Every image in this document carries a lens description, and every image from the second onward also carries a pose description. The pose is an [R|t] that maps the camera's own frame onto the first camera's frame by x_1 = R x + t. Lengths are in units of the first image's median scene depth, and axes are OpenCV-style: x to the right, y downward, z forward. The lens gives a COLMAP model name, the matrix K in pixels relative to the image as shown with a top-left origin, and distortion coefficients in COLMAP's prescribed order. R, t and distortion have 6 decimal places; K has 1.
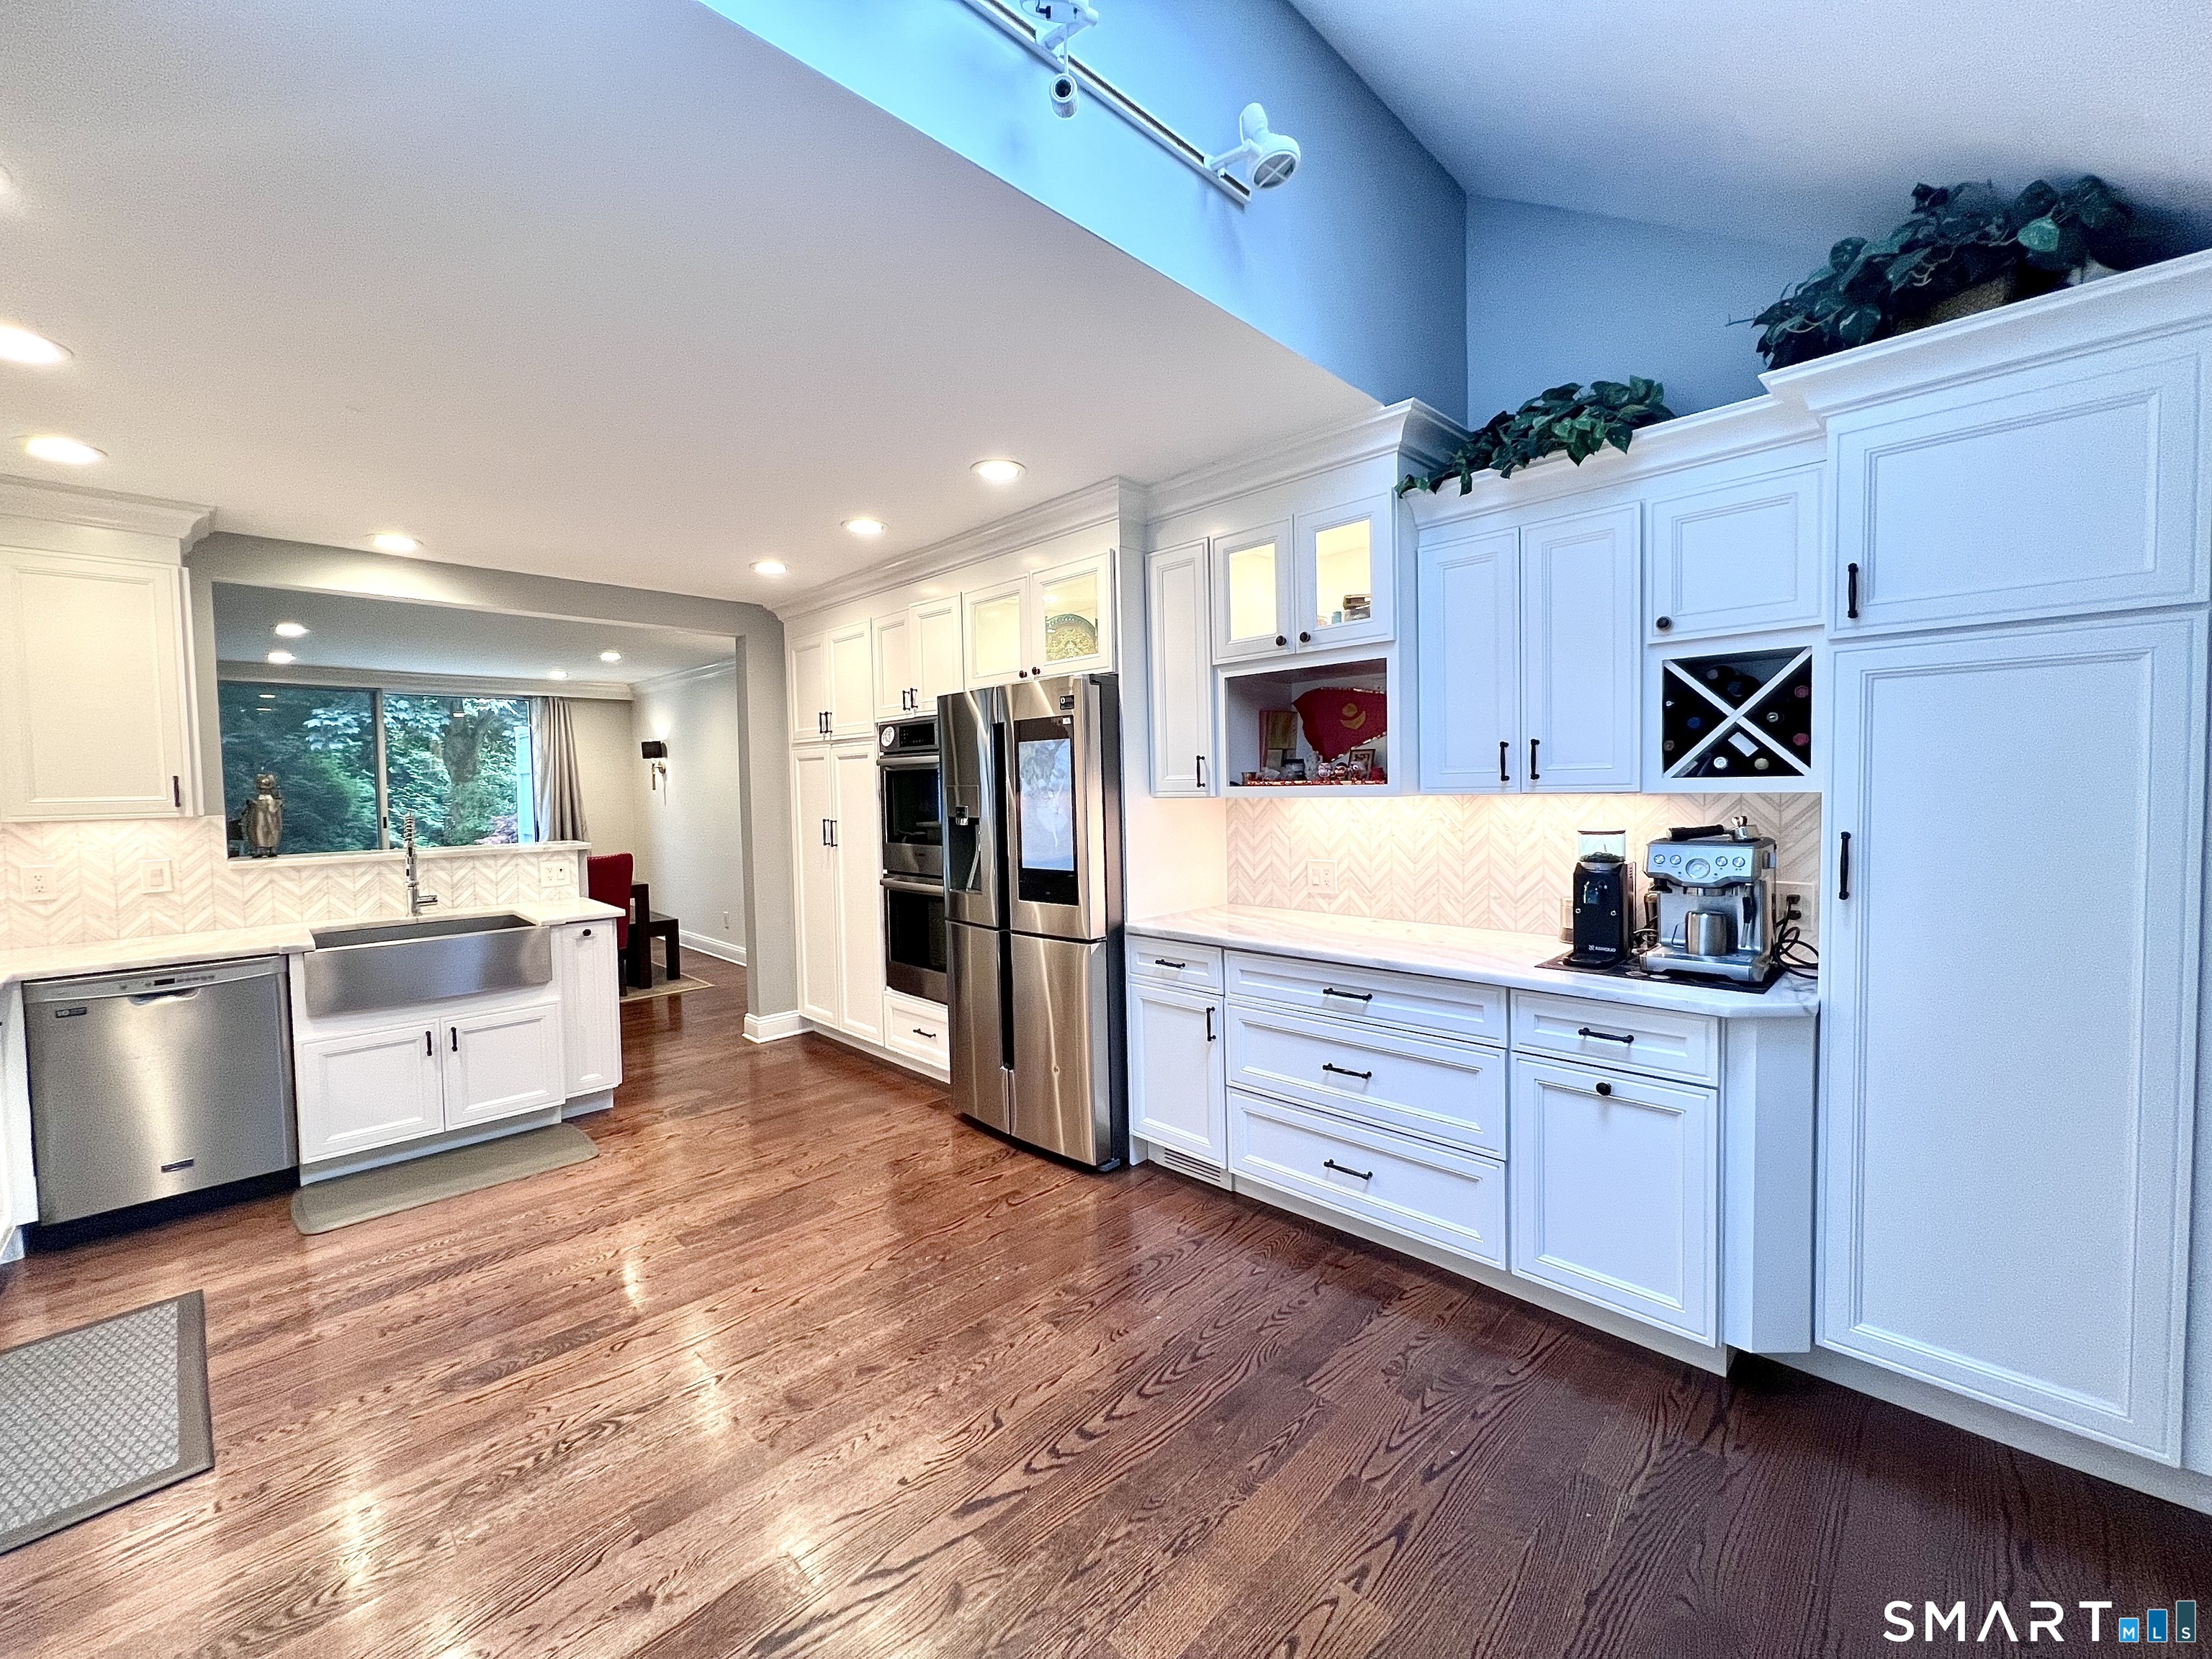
lens RADIAL K [[890.0, 0, 1099.1], [0, 890.0, 820.2], [0, 0, 1]] dist [-0.001947, 0.000352]
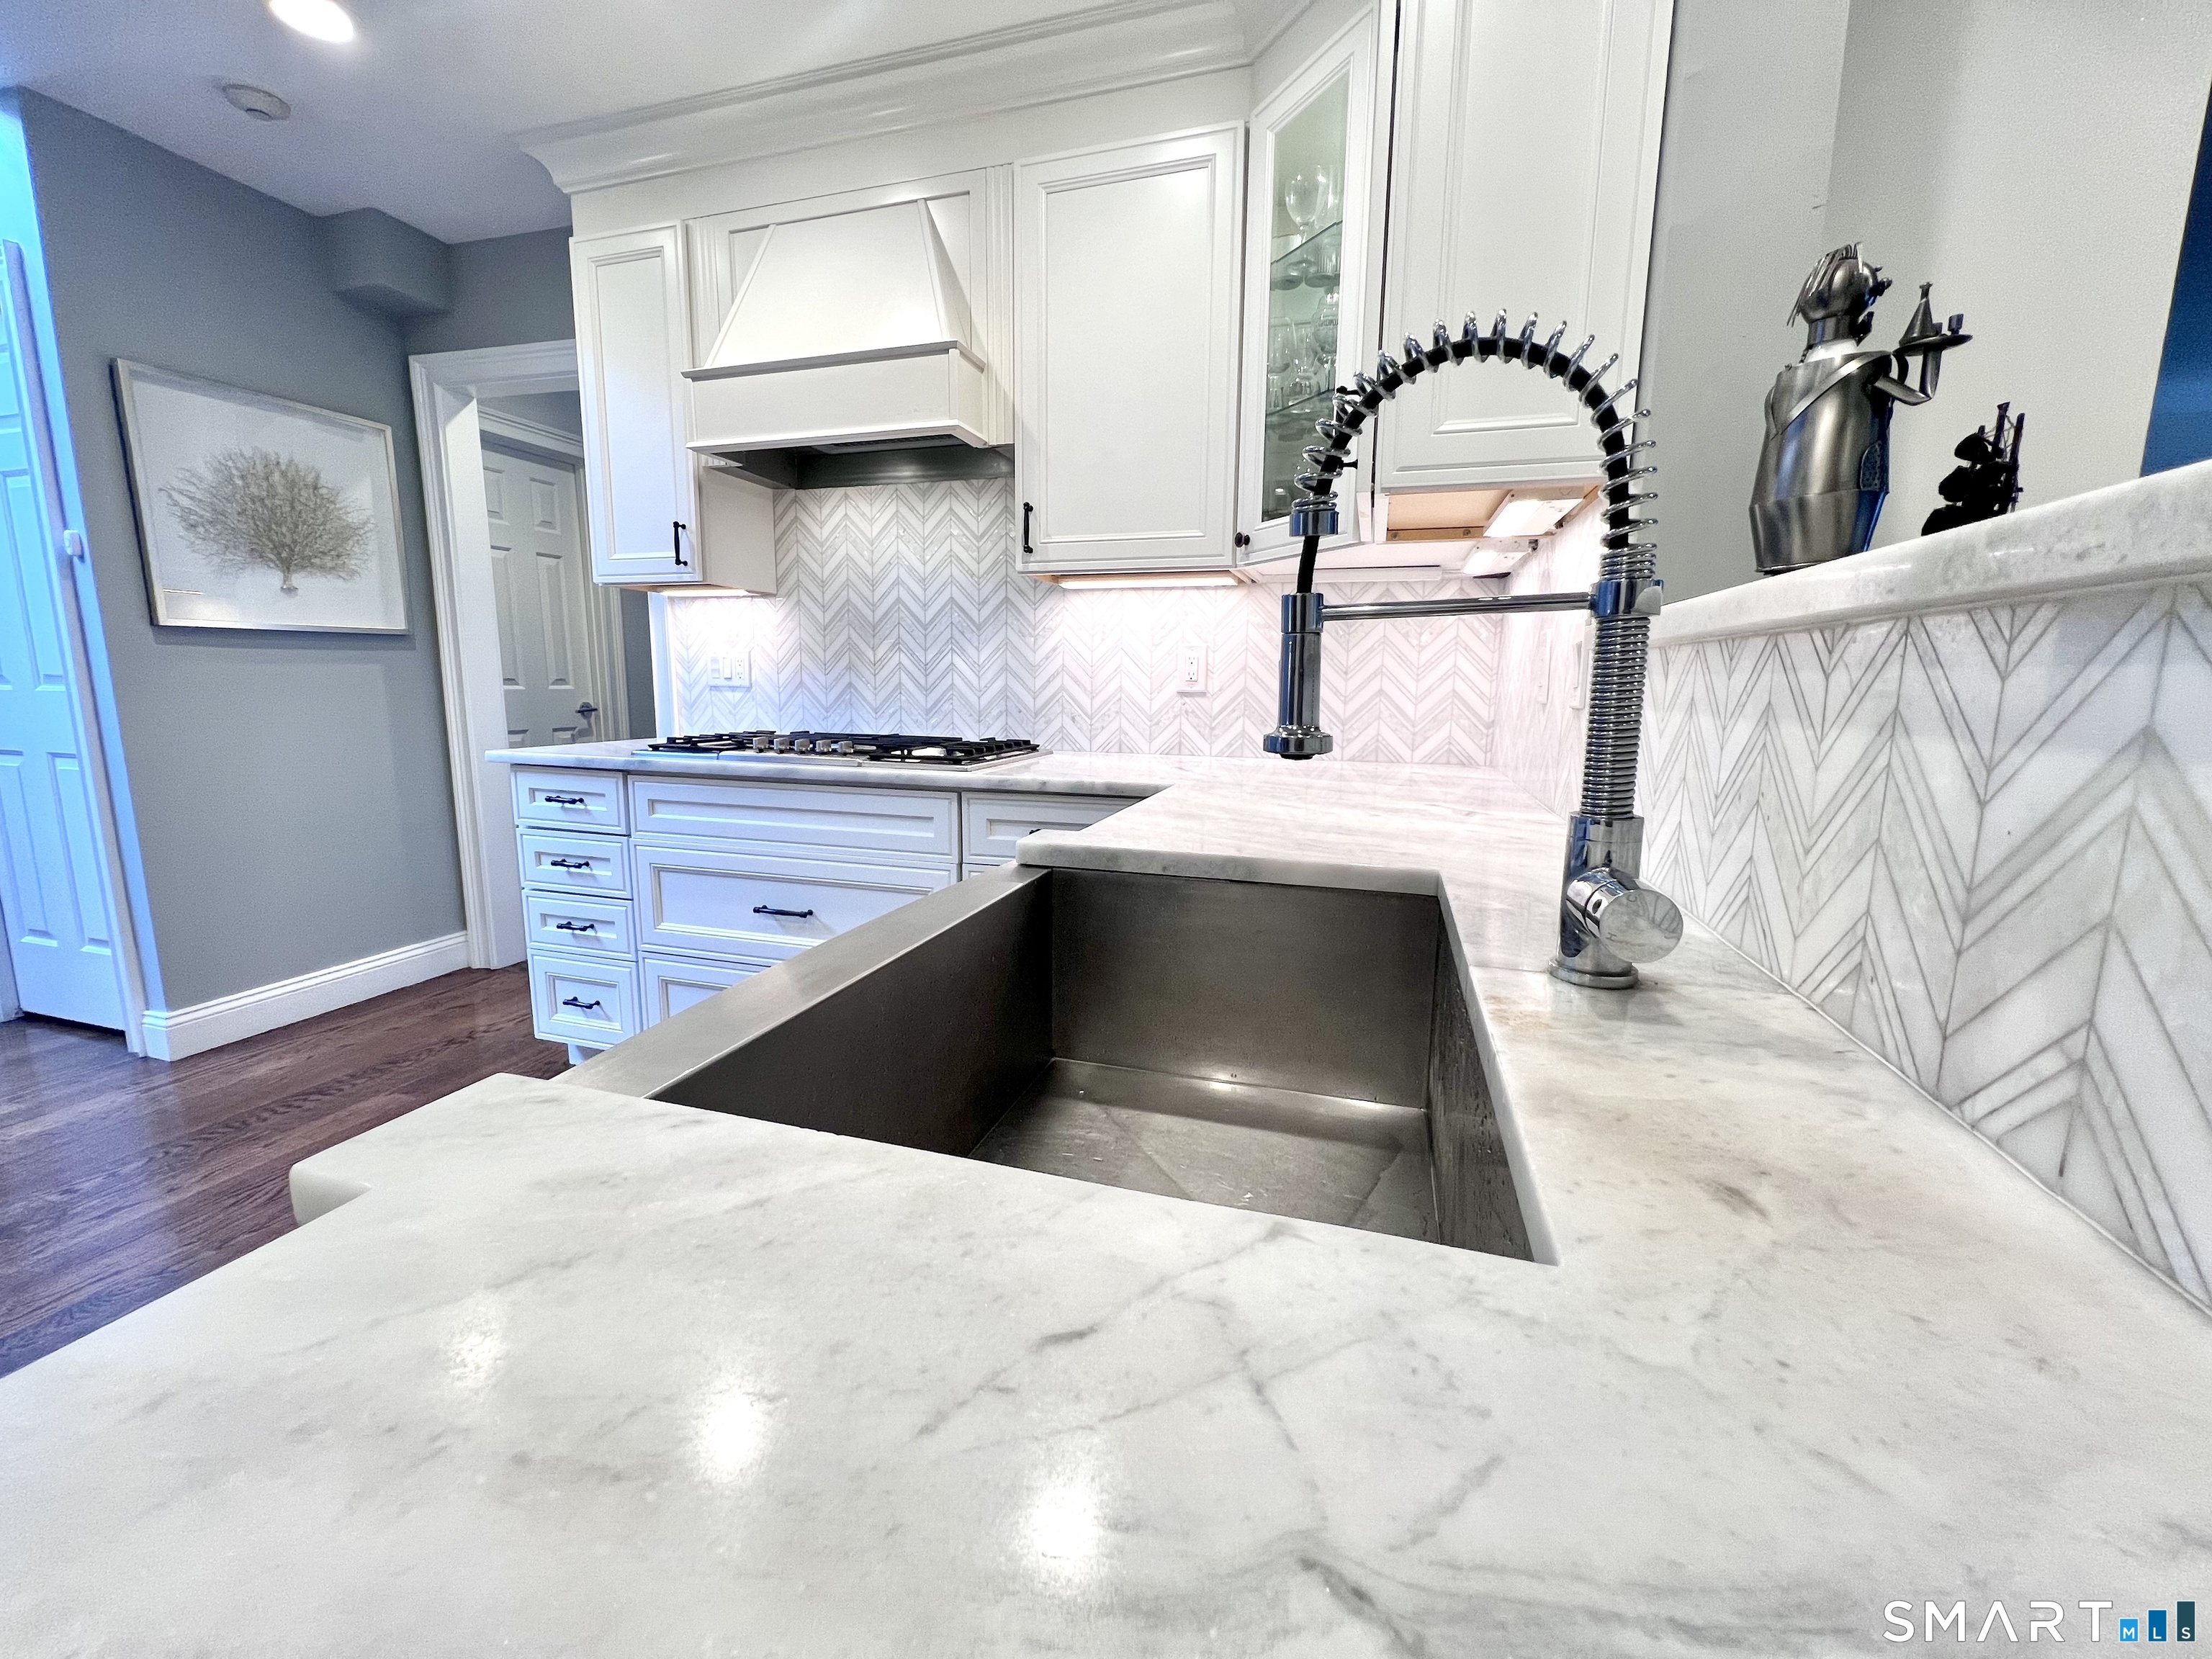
lens RADIAL K [[890.0, 0, 1099.1], [0, 890.0, 820.2], [0, 0, 1]] dist [-0.001947, 0.000352]
pose [[-0.881286, 0.084673, -0.464935, -0.729565], [-0.012672, 0.979230, 0.202356, 0.056351], [0.472413, 0.184226, -0.861909, 1.285802]]
